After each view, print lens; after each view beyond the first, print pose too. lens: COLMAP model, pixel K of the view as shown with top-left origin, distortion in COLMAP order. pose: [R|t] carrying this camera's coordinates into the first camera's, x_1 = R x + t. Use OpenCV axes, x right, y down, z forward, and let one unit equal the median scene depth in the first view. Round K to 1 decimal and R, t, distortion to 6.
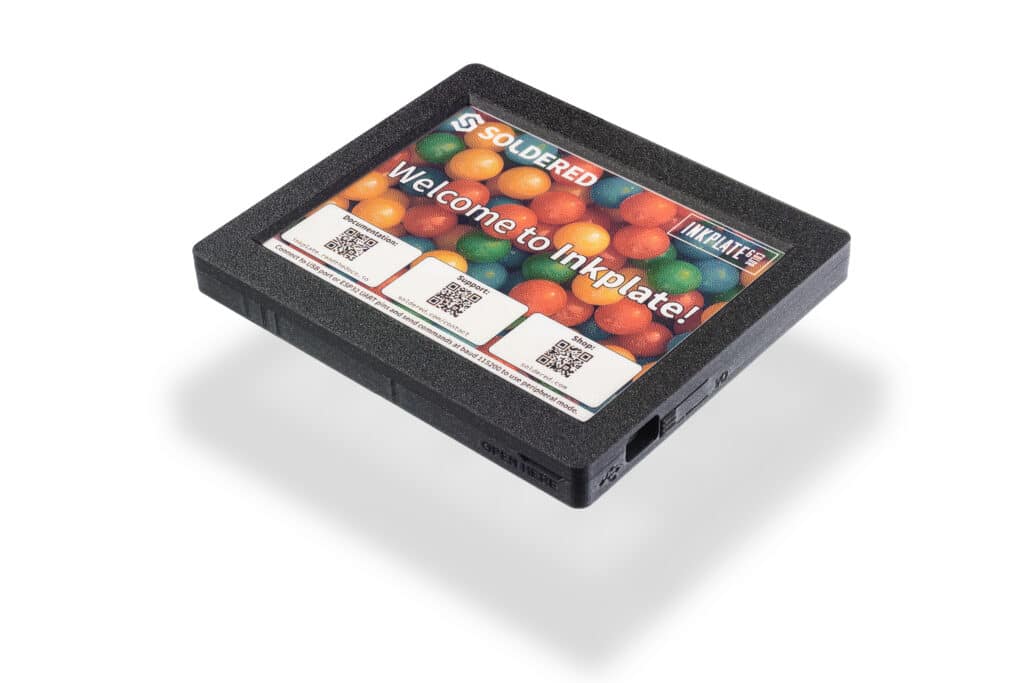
lens RADIAL K [[2288.3, 0, 512.0], [0, 2288.3, 341.5], [0, 0, 1]] dist [-0.001818, -0.263145]
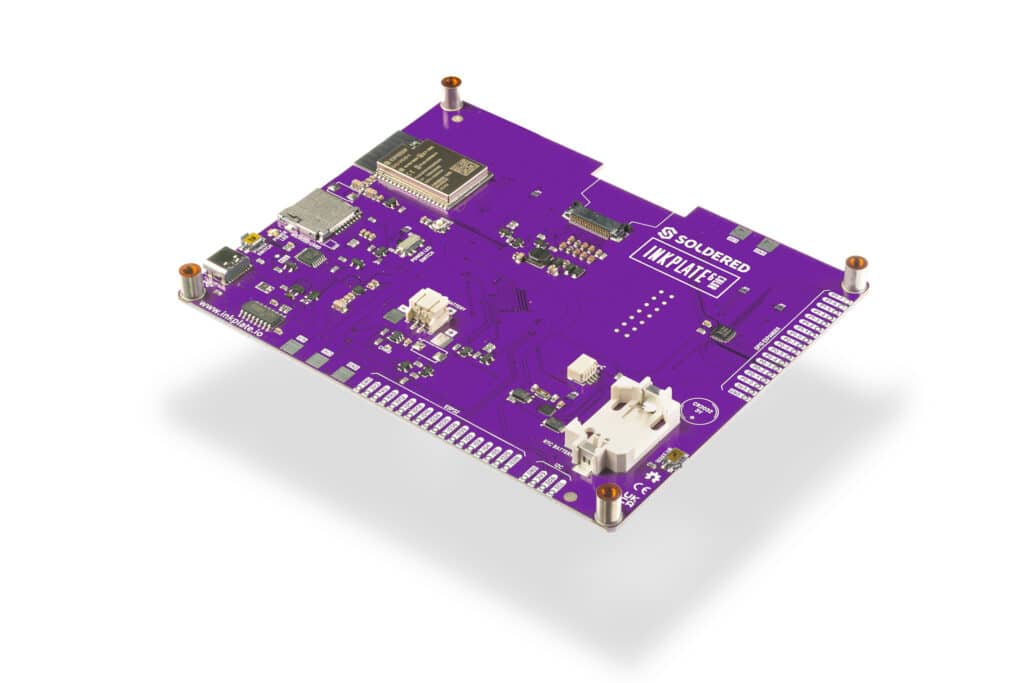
lens RADIAL K [[2288.3, 0, 512.0], [0, 2288.3, 341.5], [0, 0, 1]] dist [-0.001818, -0.263145]
pose [[0.999789, -0.007312, 0.019222, -0.169401], [0.007503, 0.999923, -0.009881, -0.001664], [-0.019148, 0.010023, 0.999766, -0.672784]]
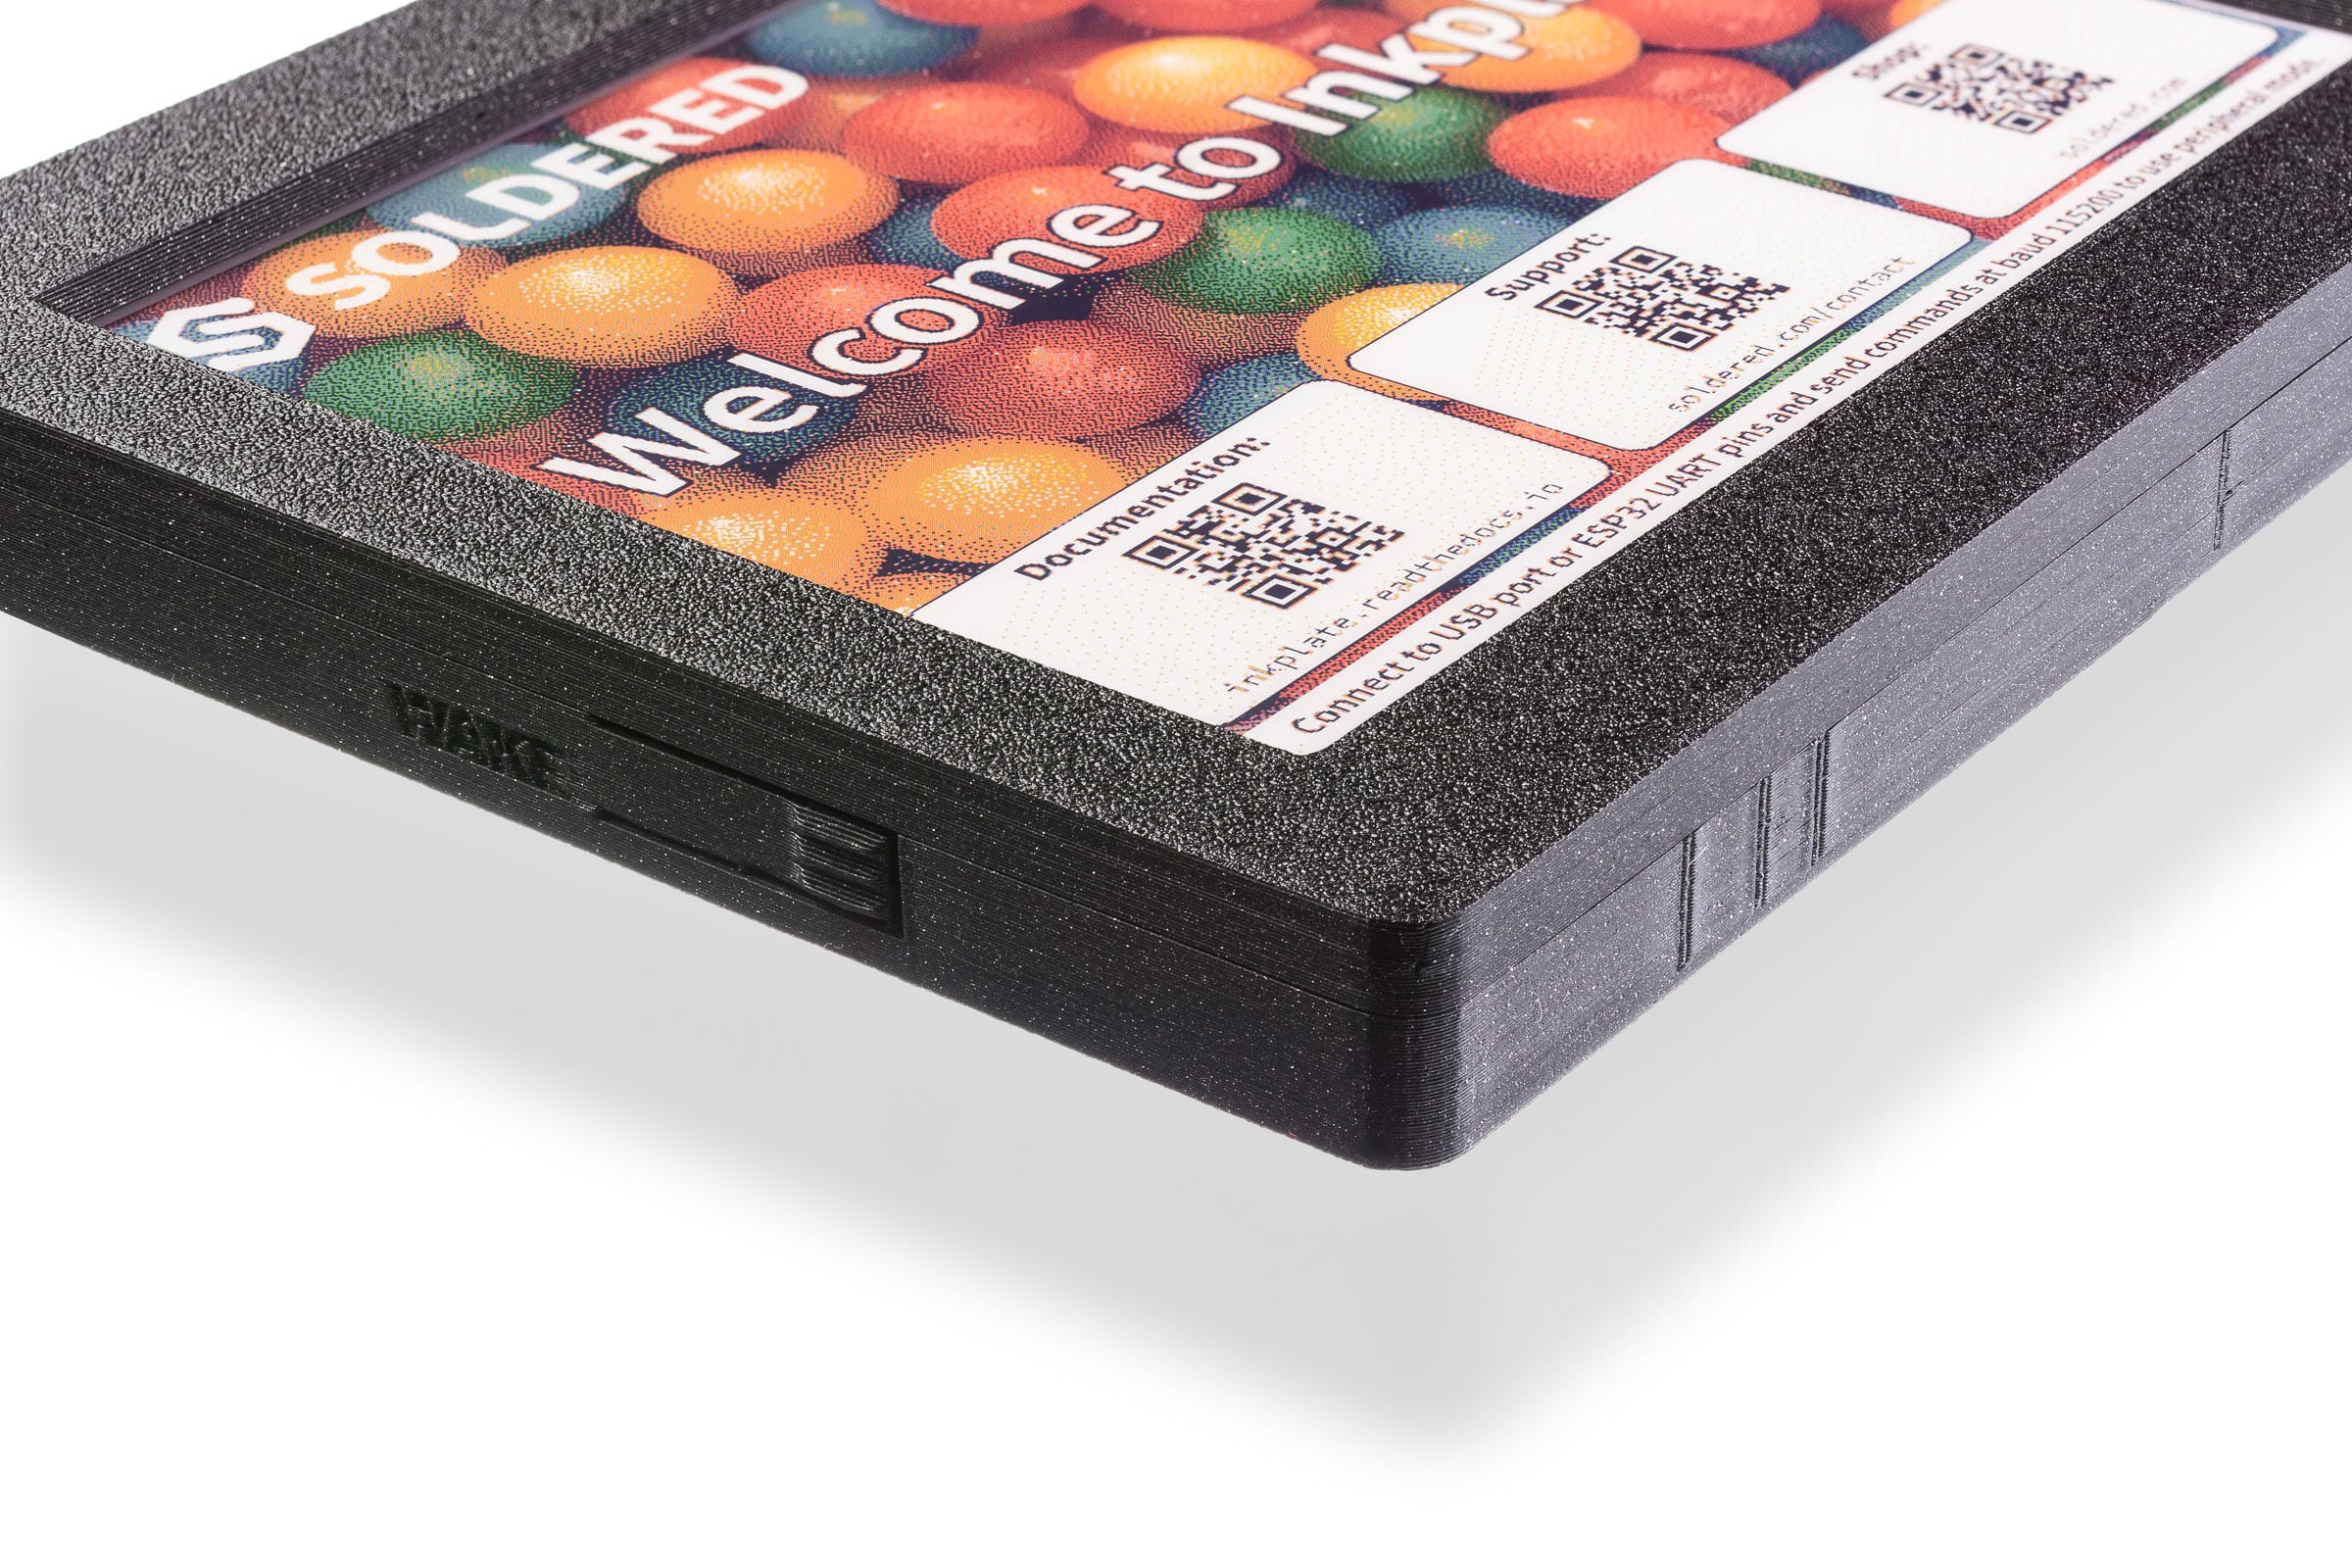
lens RADIAL K [[5255.9, 0, 1176.0], [0, 5255.9, 784.0], [0, 0, 1]] dist [-0.001818, -0.263145]
pose [[-0.064915, -0.479195, 0.875304, -0.459855], [0.638000, 0.654529, 0.405645, -0.210150], [-0.767295, 0.584777, 0.263238, 0.865939]]
